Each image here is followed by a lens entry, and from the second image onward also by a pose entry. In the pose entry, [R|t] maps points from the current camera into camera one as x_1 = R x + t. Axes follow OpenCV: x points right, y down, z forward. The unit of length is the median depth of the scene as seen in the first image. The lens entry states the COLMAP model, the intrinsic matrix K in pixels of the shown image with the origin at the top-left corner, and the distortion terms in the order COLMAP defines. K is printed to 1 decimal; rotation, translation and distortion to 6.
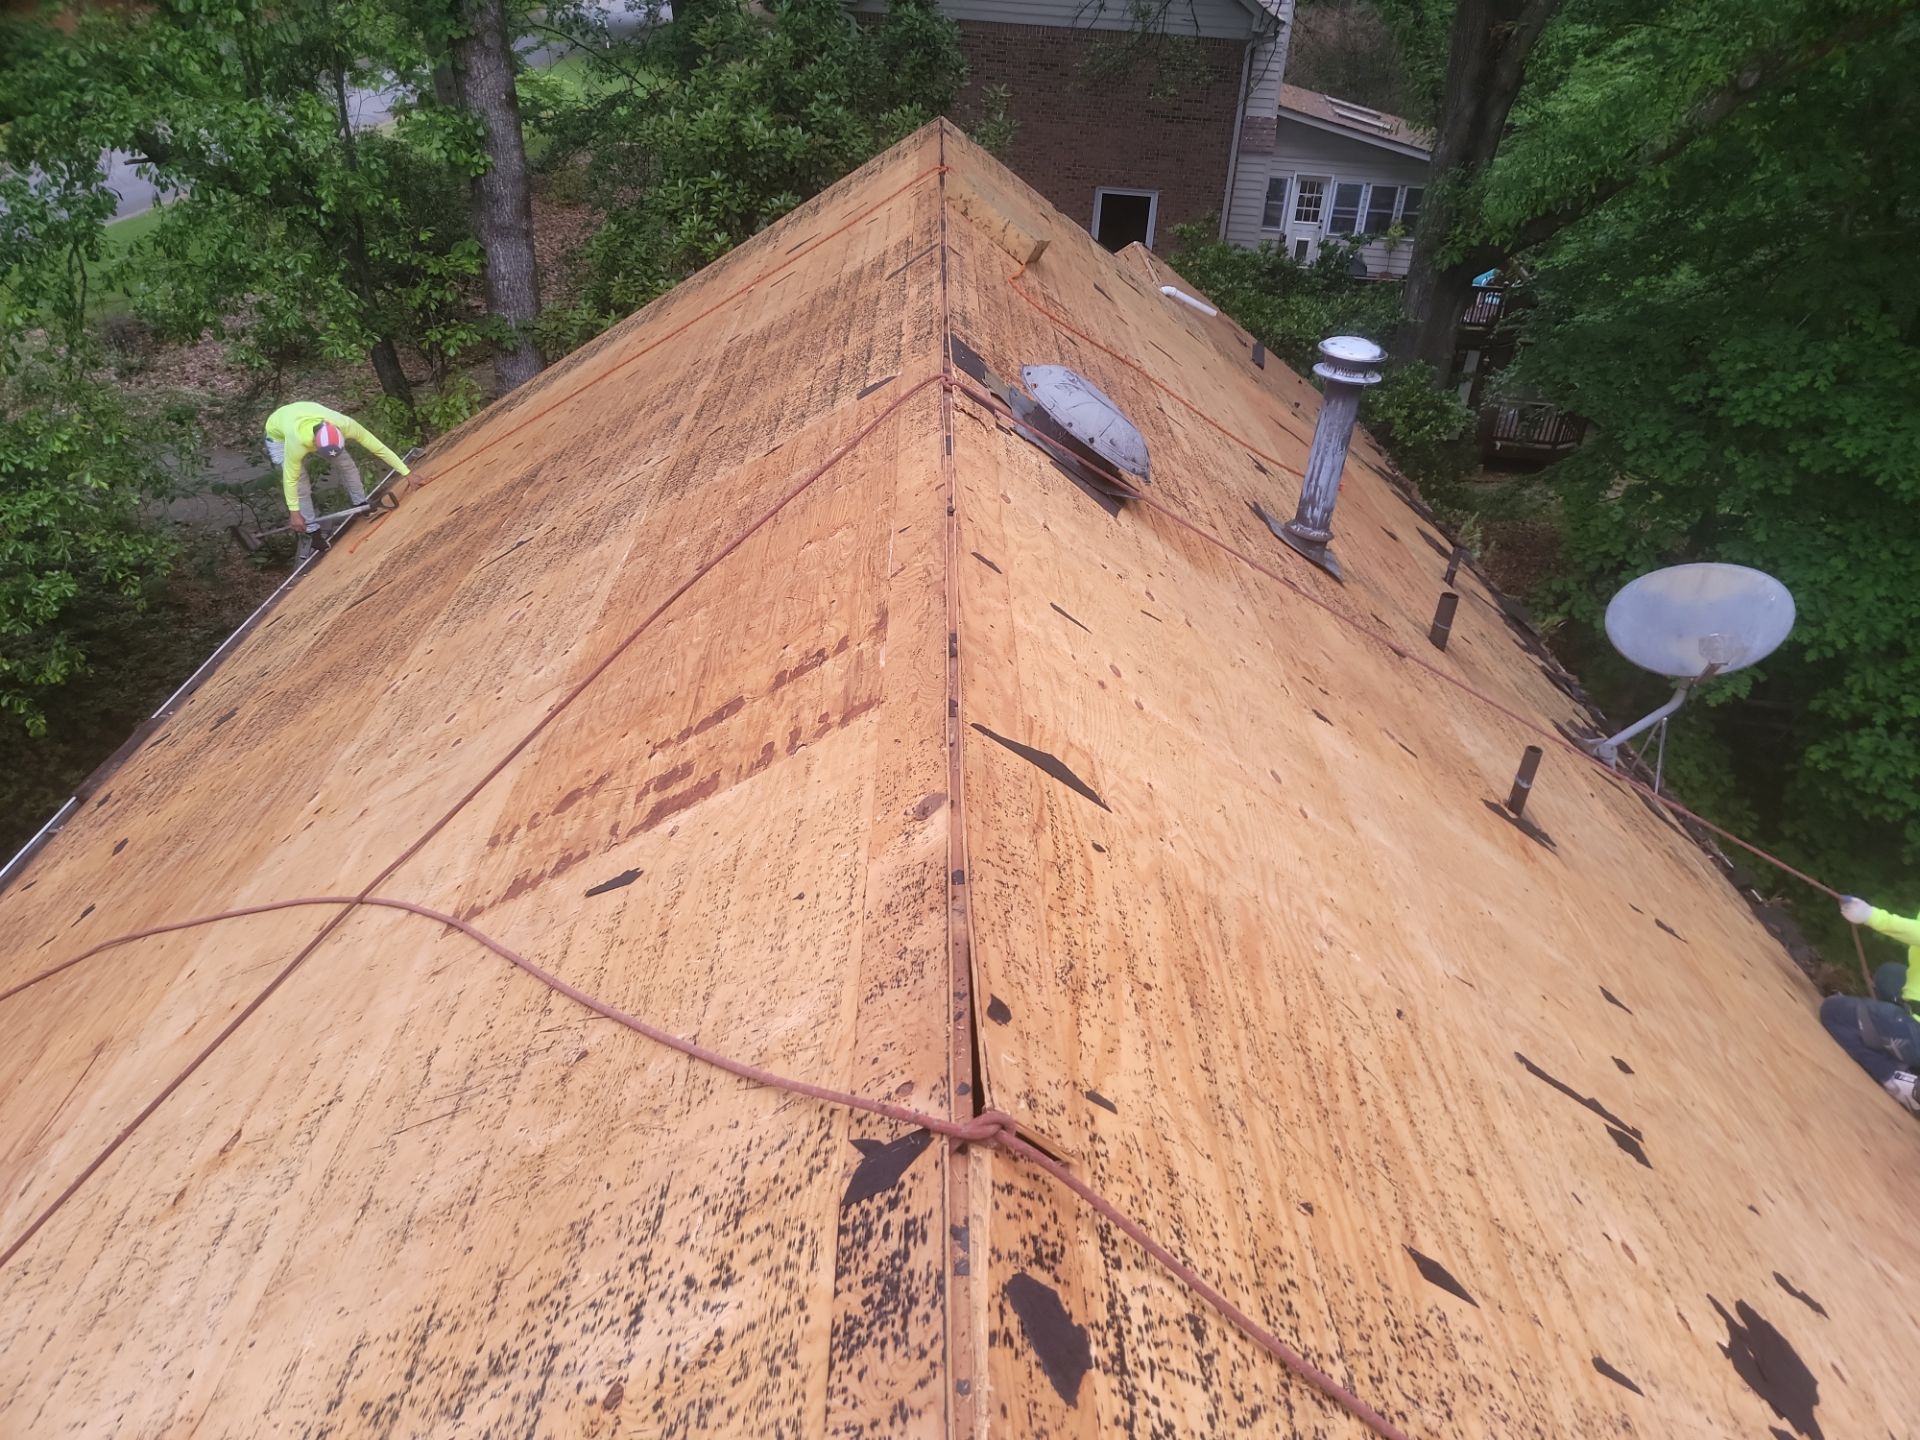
lens RADIAL K [[1321.2, 0, 966.6], [0, 1321.2, 709.1], [0, 0, 1]] dist [0.078769, -0.066618]
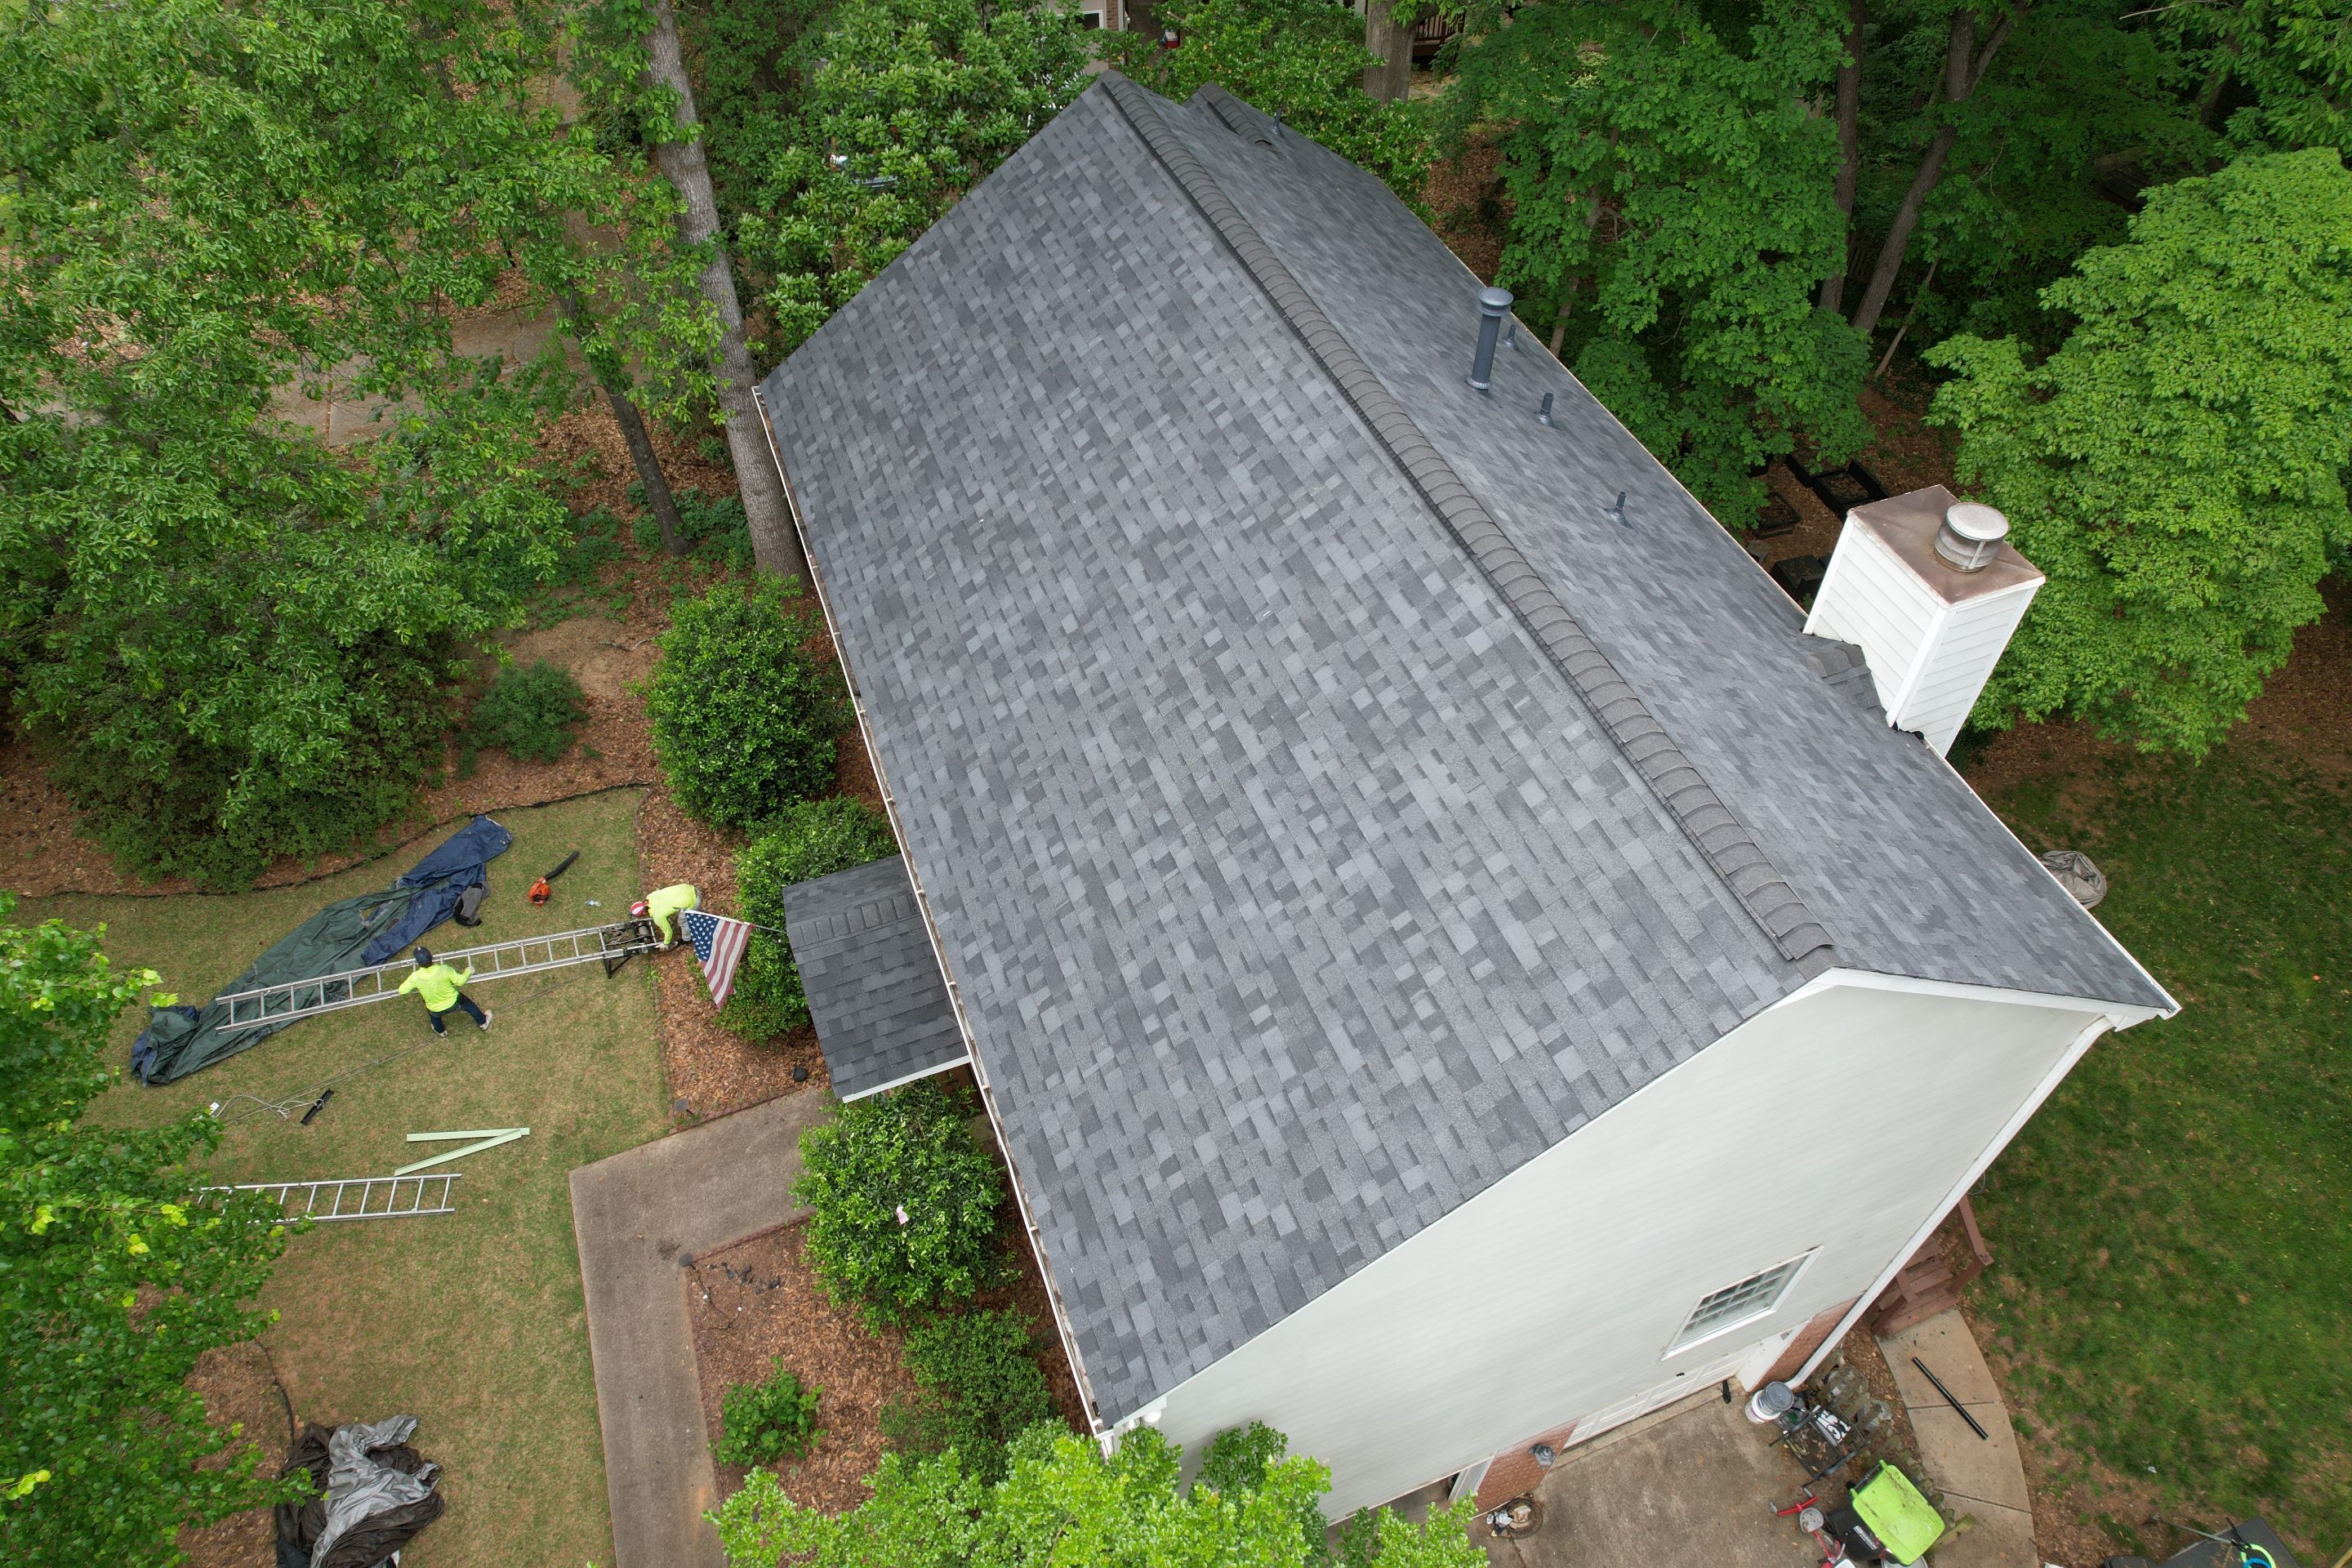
lens RADIAL K [[1517.4, 0, 1176.1], [0, 1517.4, 771.3], [0, 0, 1]] dist [-0.068553, 0.049703]
pose [[0.941076, -0.285648, 0.181054, -1.297795], [0.217260, 0.920901, 0.323635, -0.770286], [-0.259179, -0.265229, 0.928698, -1.911736]]
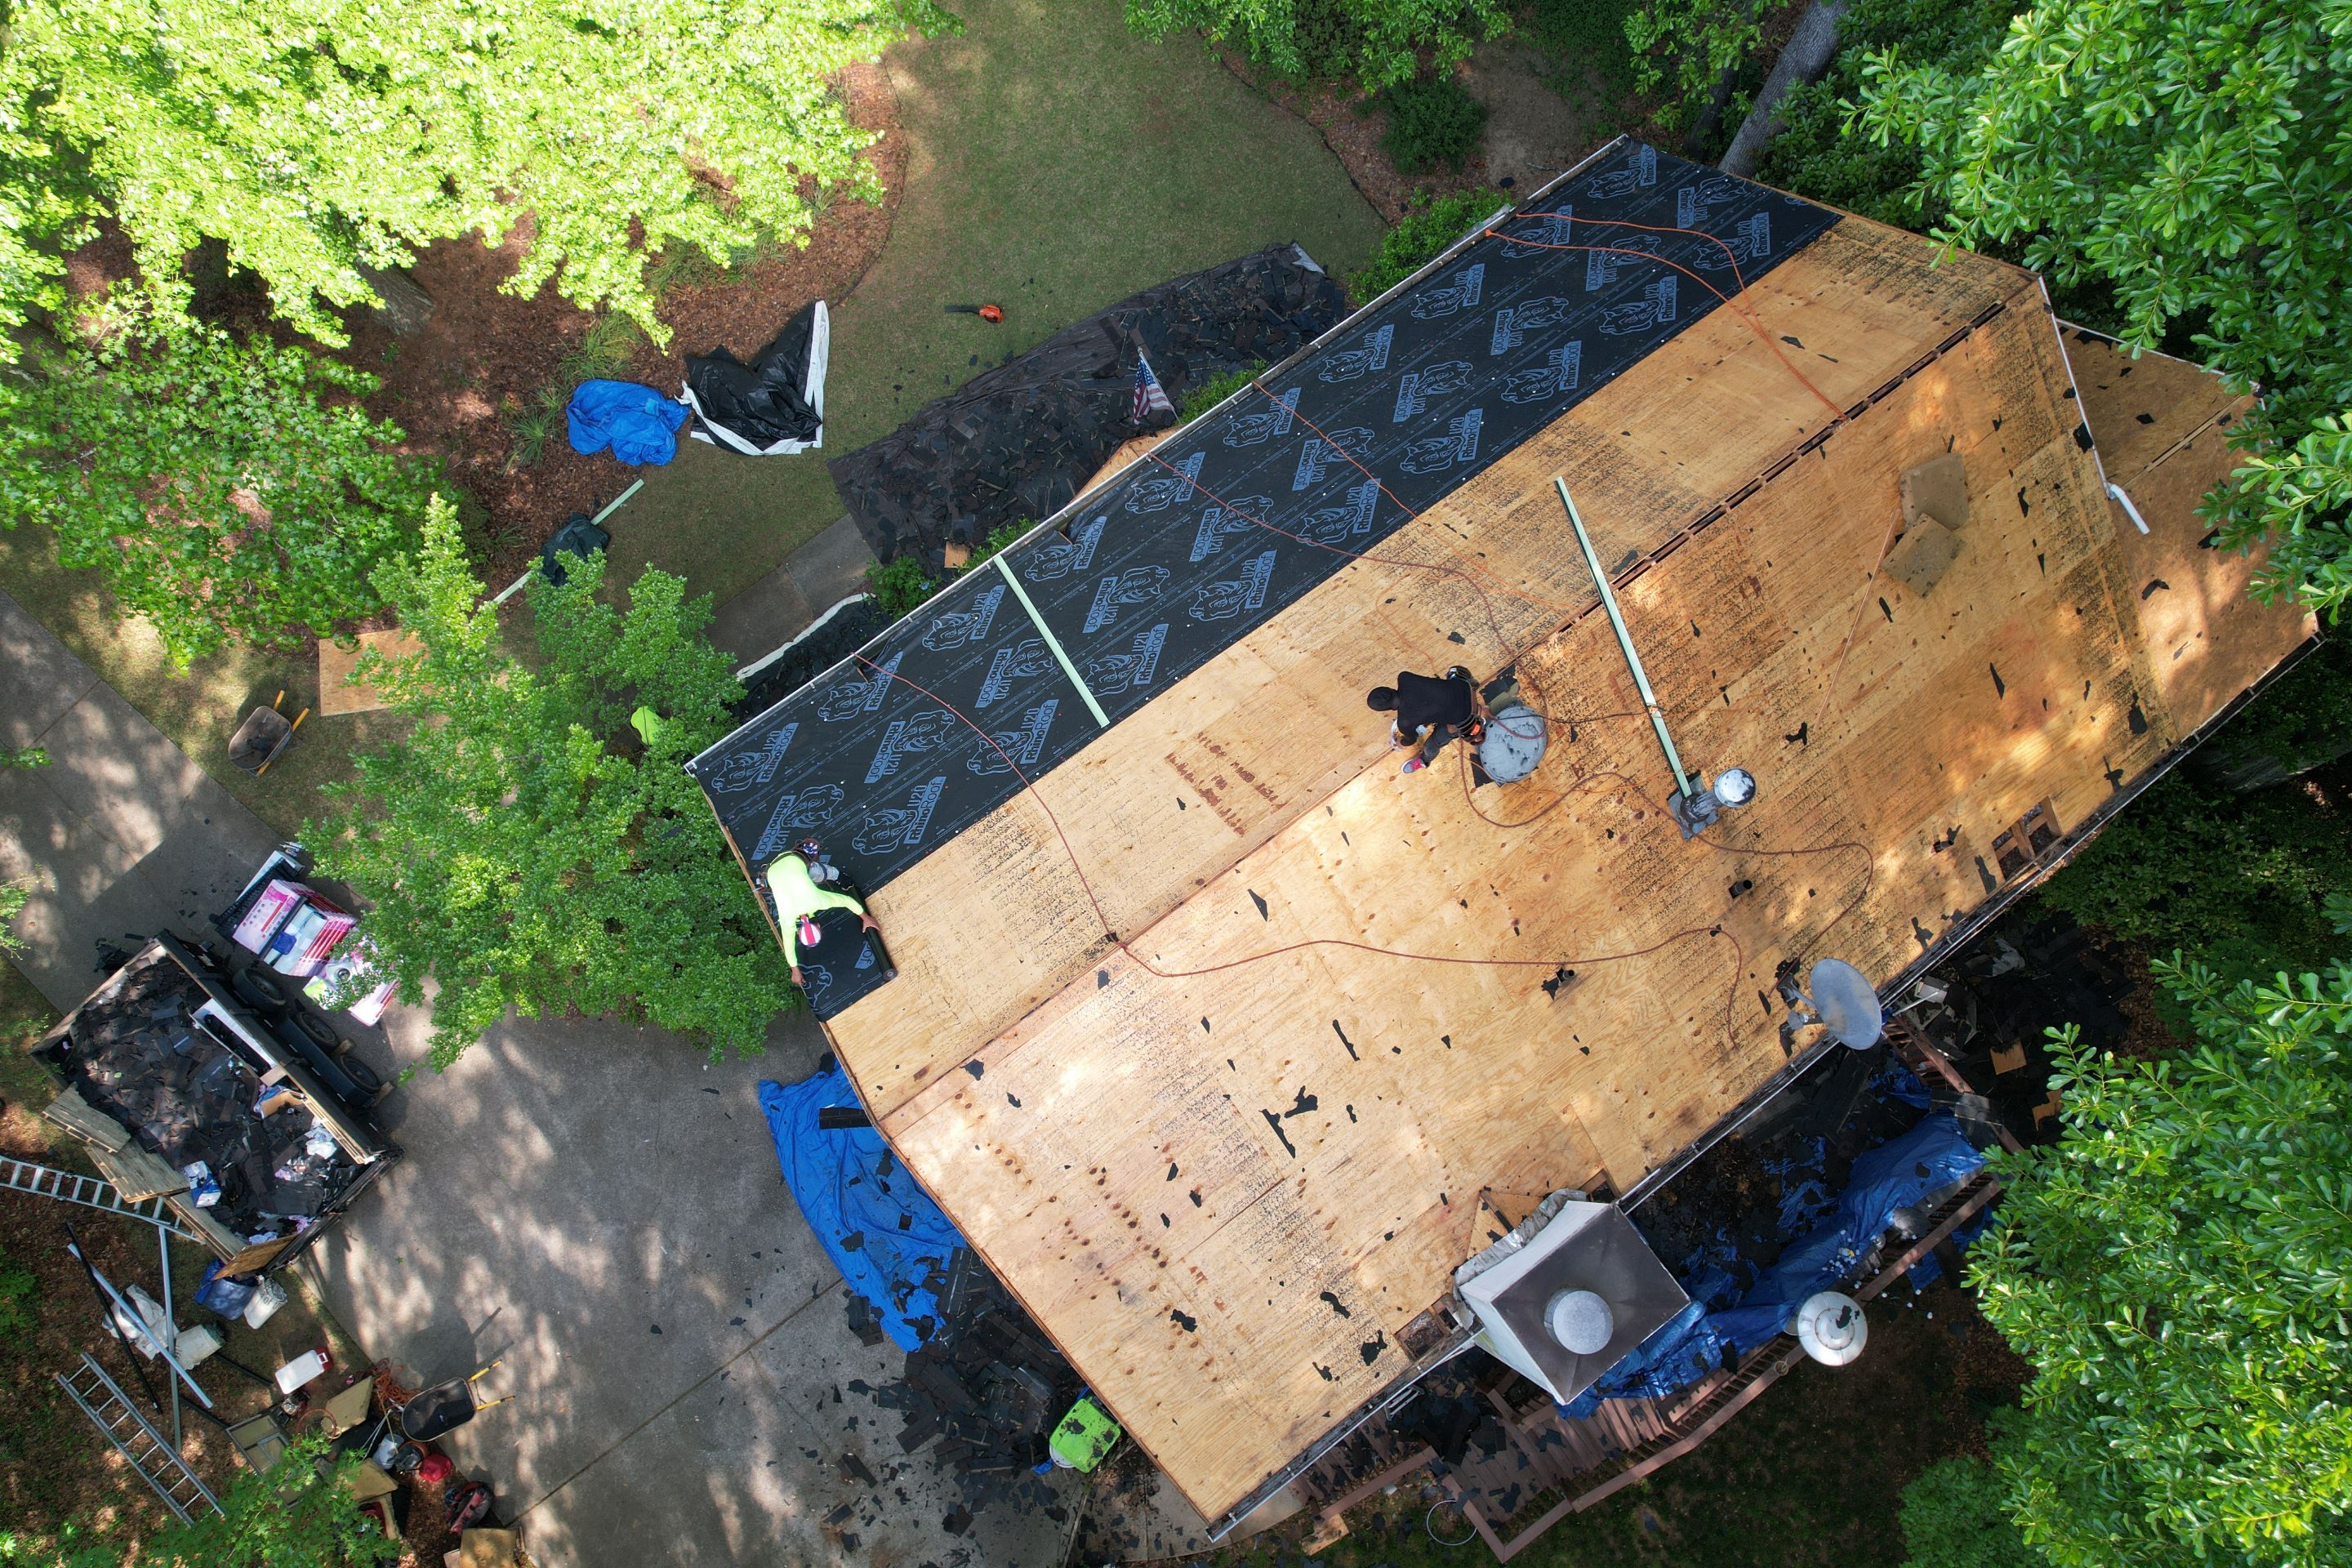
lens RADIAL K [[1517.4, 0, 1170.7], [0, 1517.4, 774.0], [0, 0, 1]] dist [-0.068553, 0.049703]
pose [[0.572715, 0.780085, -0.251923, 0.603795], [-0.390478, 0.529814, 0.752877, -2.570148], [0.720780, -0.332814, 0.608039, -1.302676]]
